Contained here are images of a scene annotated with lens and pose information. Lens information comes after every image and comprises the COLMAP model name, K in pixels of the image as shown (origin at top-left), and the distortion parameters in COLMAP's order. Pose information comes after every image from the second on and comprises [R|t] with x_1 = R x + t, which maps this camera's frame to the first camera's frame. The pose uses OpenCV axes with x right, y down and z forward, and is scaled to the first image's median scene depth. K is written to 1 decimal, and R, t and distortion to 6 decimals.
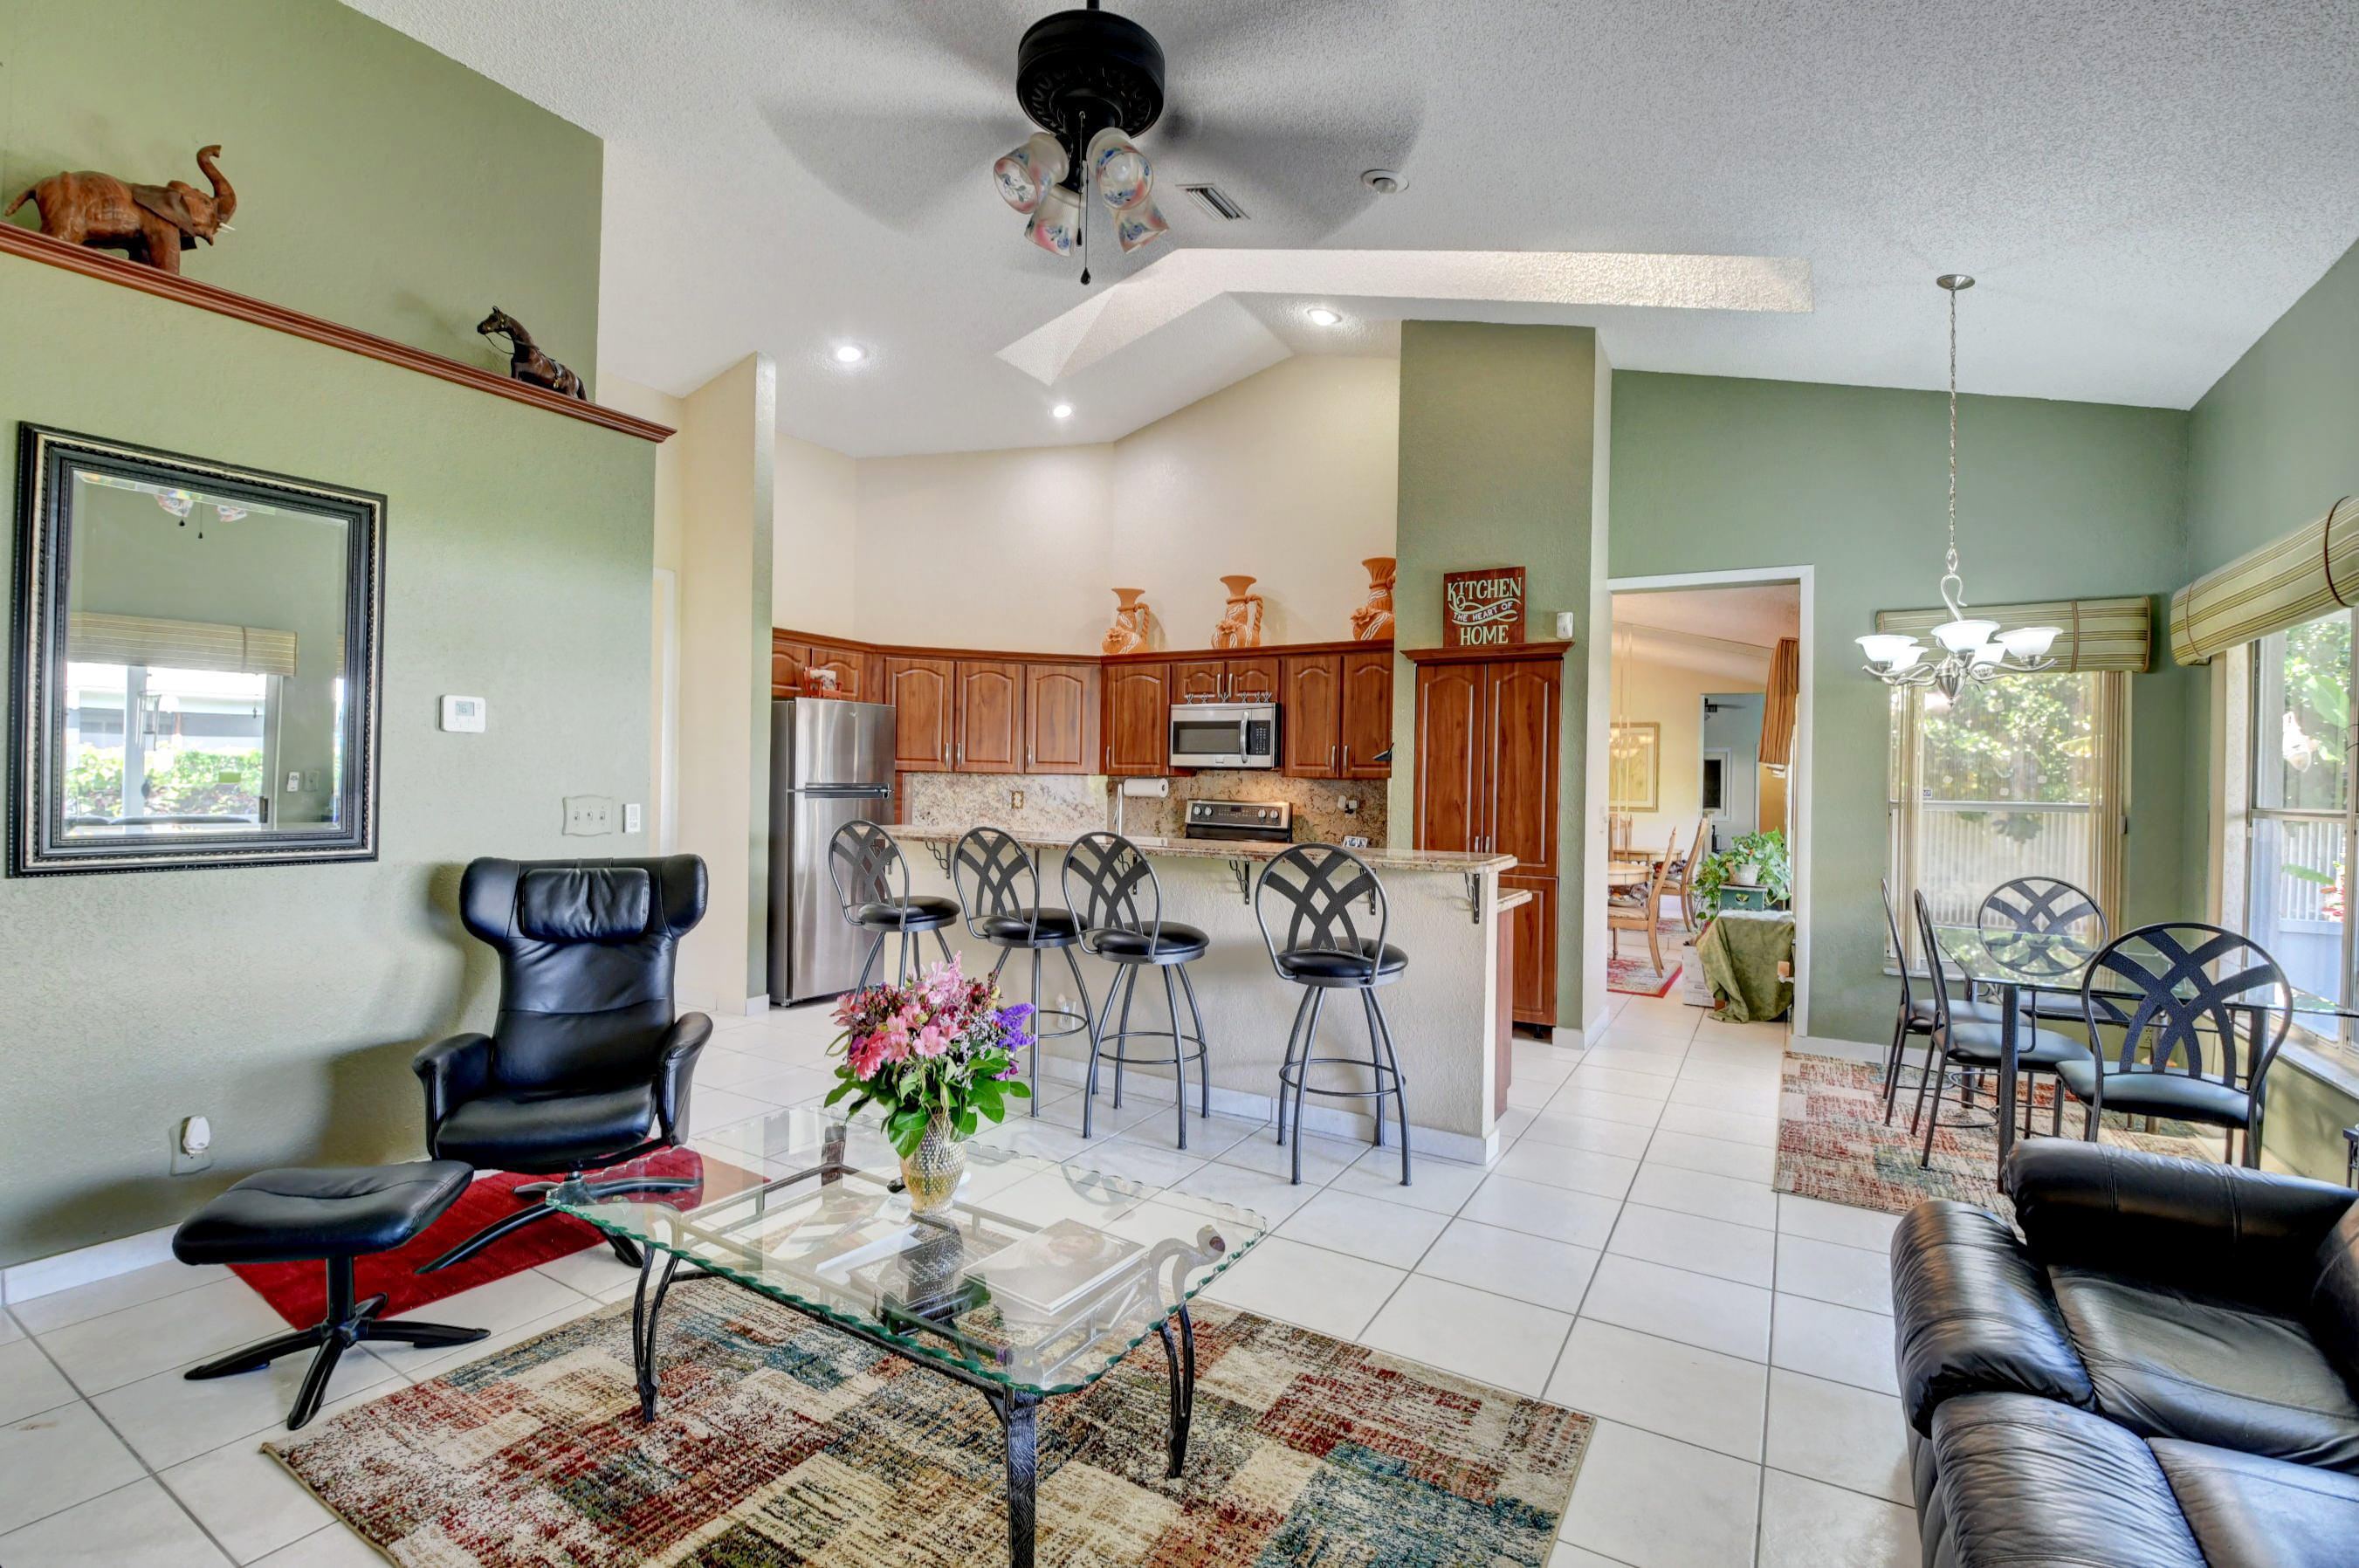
lens RADIAL K [[1038.5, 0, 1182.5], [0, 1038.5, 781.0], [0, 0, 1]] dist [-0.022836, -0.000924]
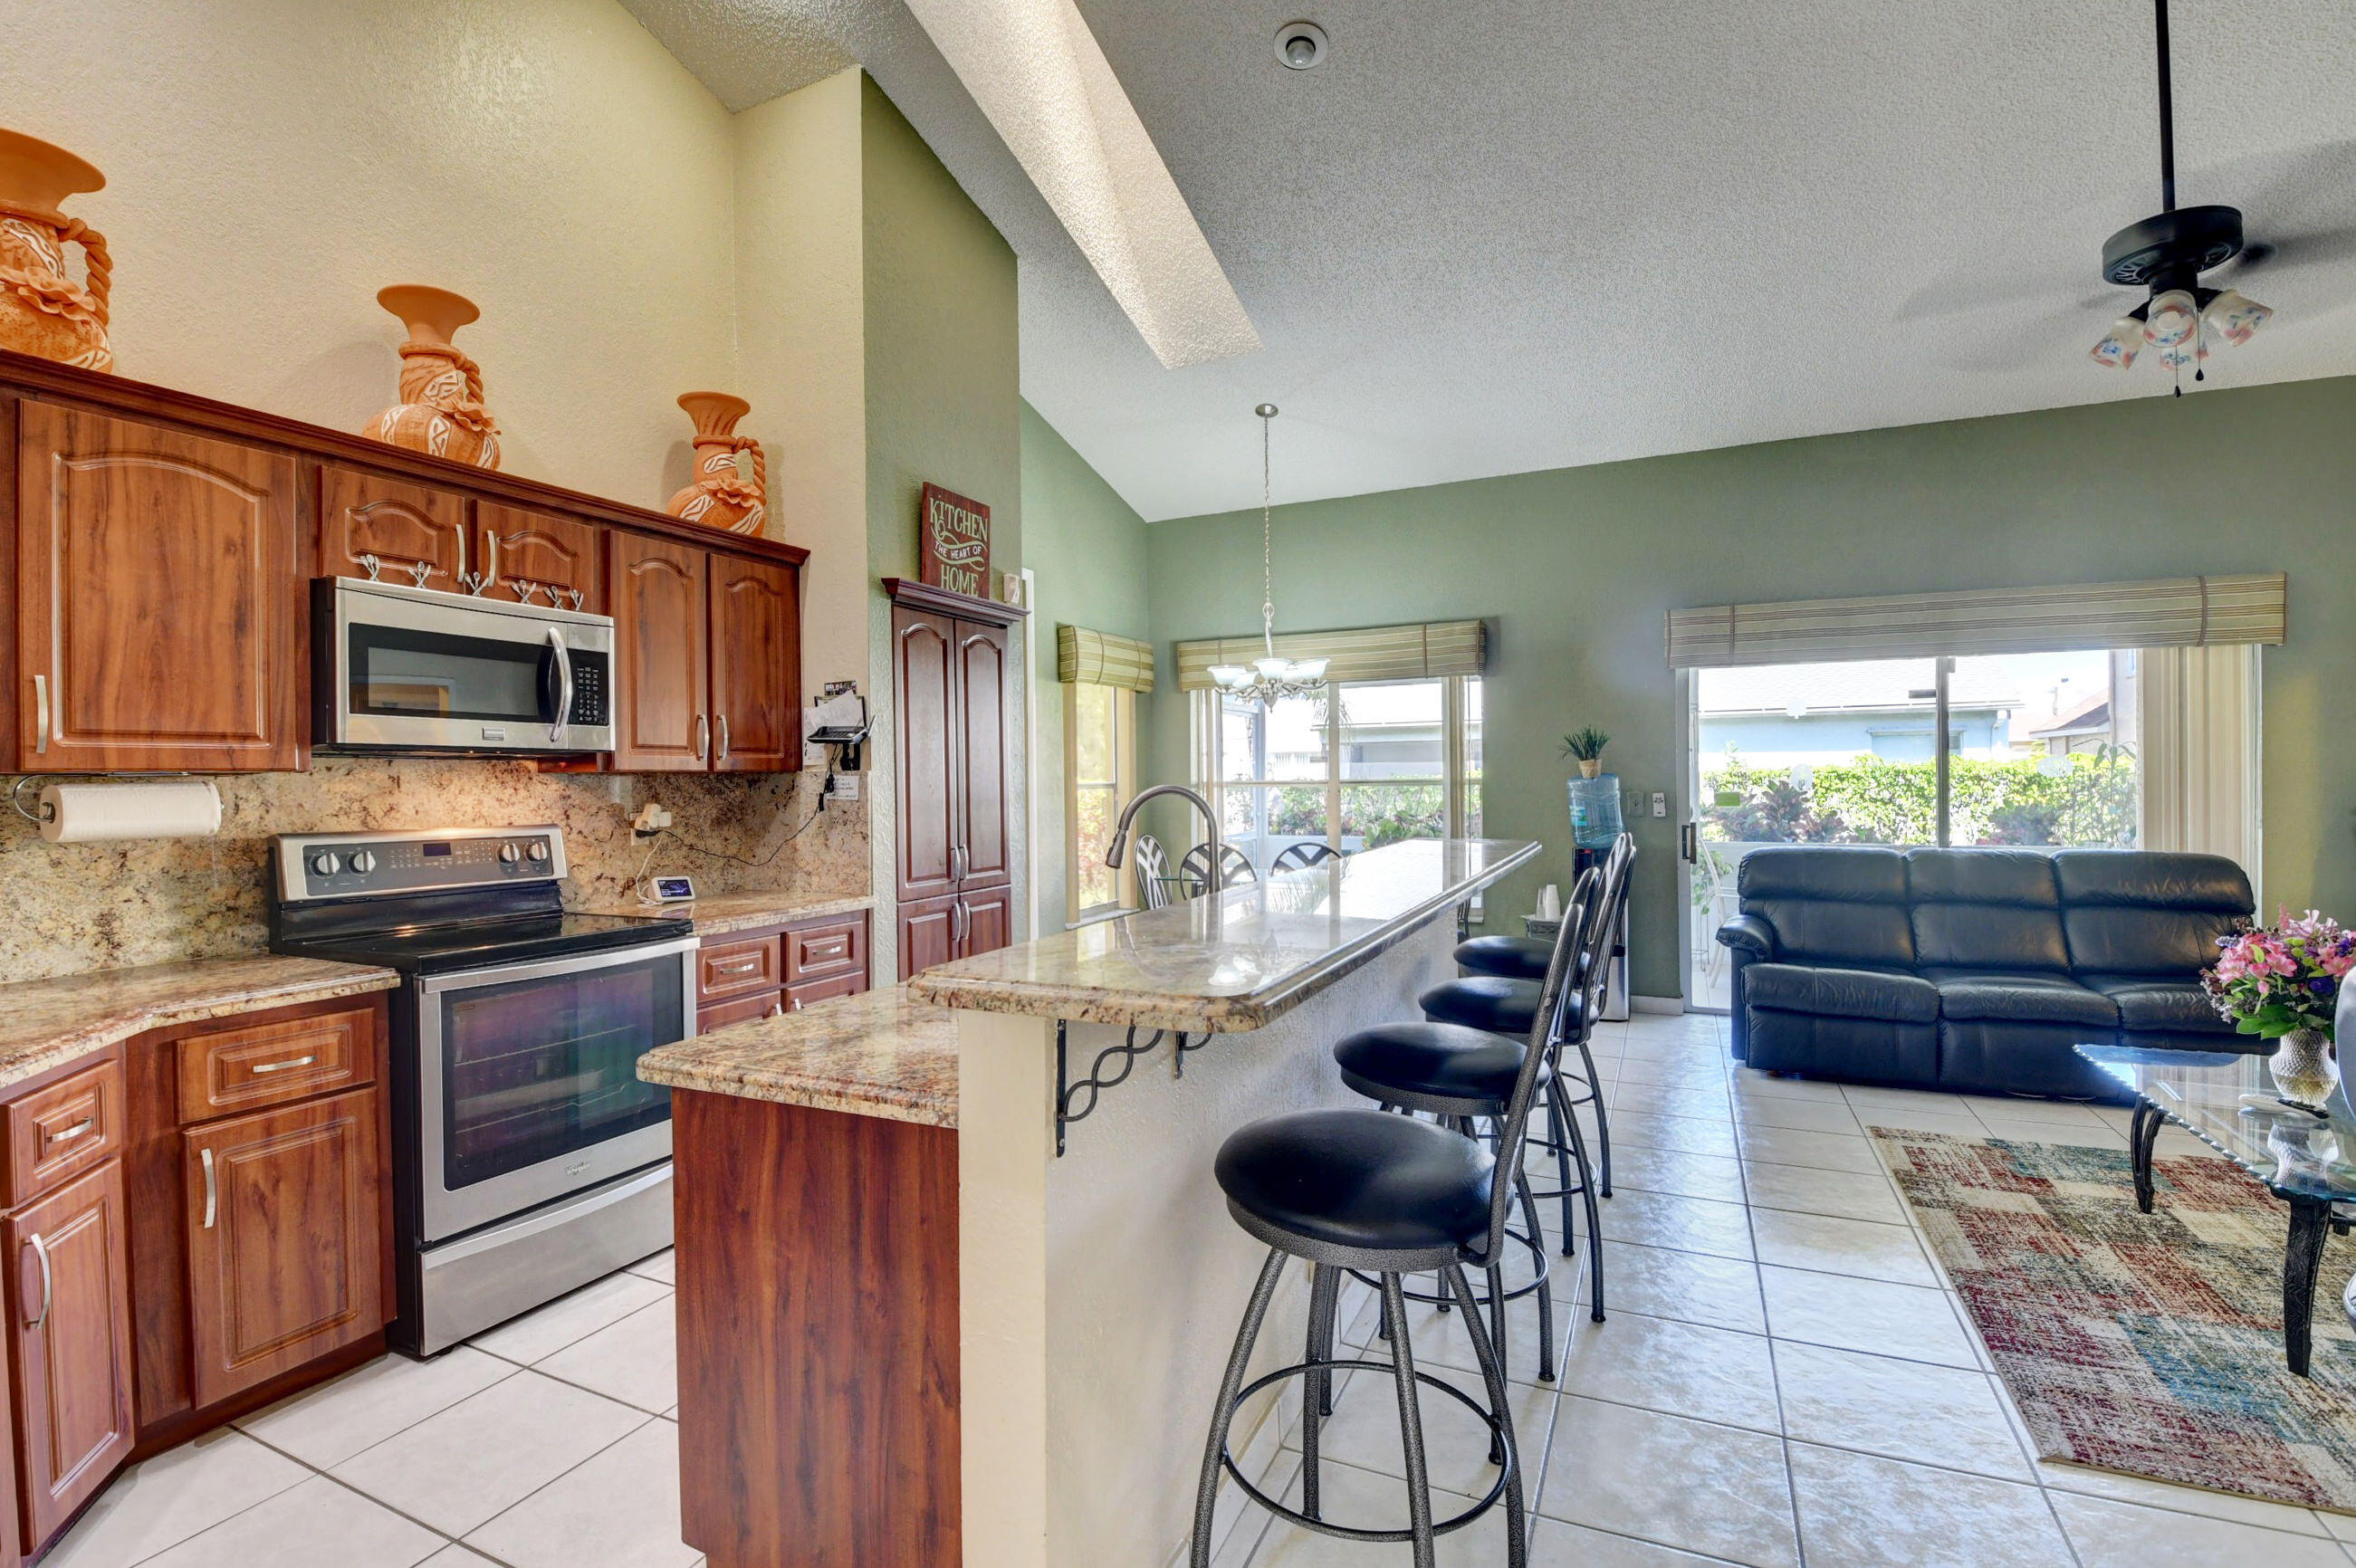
lens RADIAL K [[1037.1, 0, 1183.1], [0, 1037.1, 782.8], [0, 0, 1]] dist [-0.022836, -0.000924]
pose [[-0.086170, -0.021269, 0.996053, -0.484260], [0.010710, 0.999695, 0.022273, -0.007679], [-0.996223, 0.012587, -0.085916, 0.904379]]
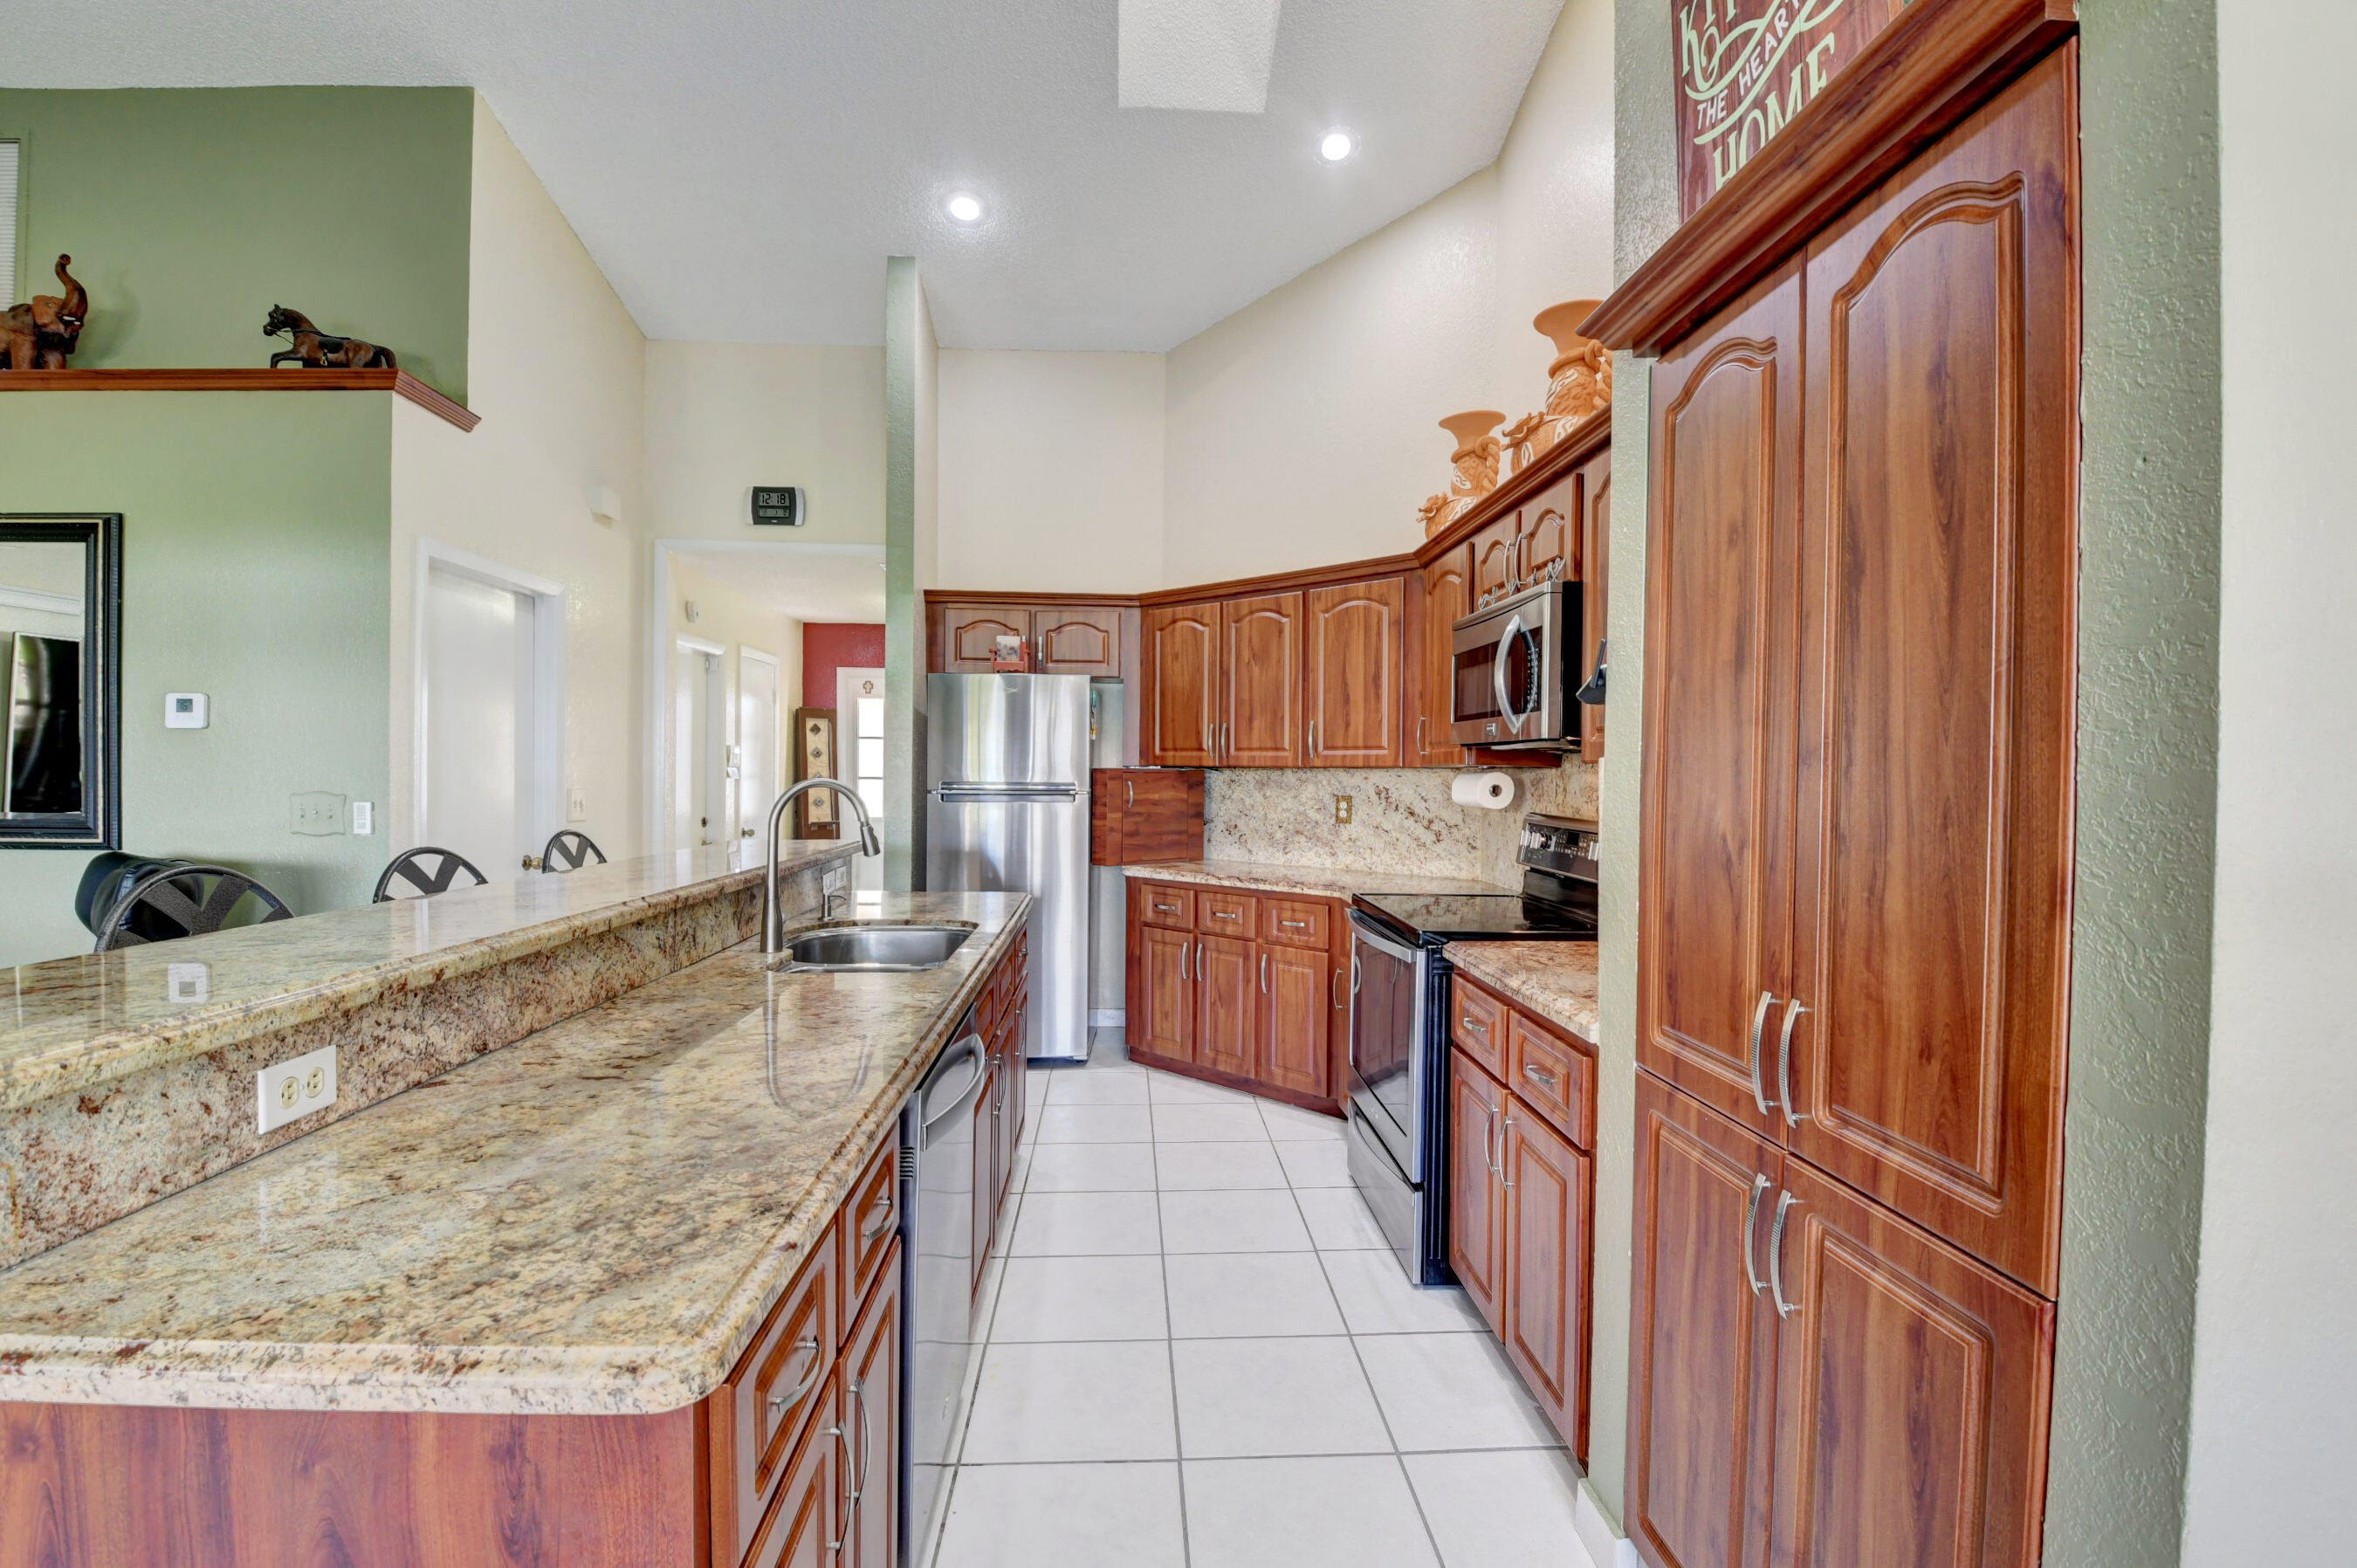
lens RADIAL K [[1037.7, 0, 1178.2], [0, 1037.7, 789.0], [0, 0, 1]] dist [-0.022836, -0.000924]
pose [[0.550826, -0.001287, -0.834619, 0.410056], [0.001607, 0.999999, -0.000481, 0.007839], [0.834619, -0.001076, 0.550827, 0.763176]]
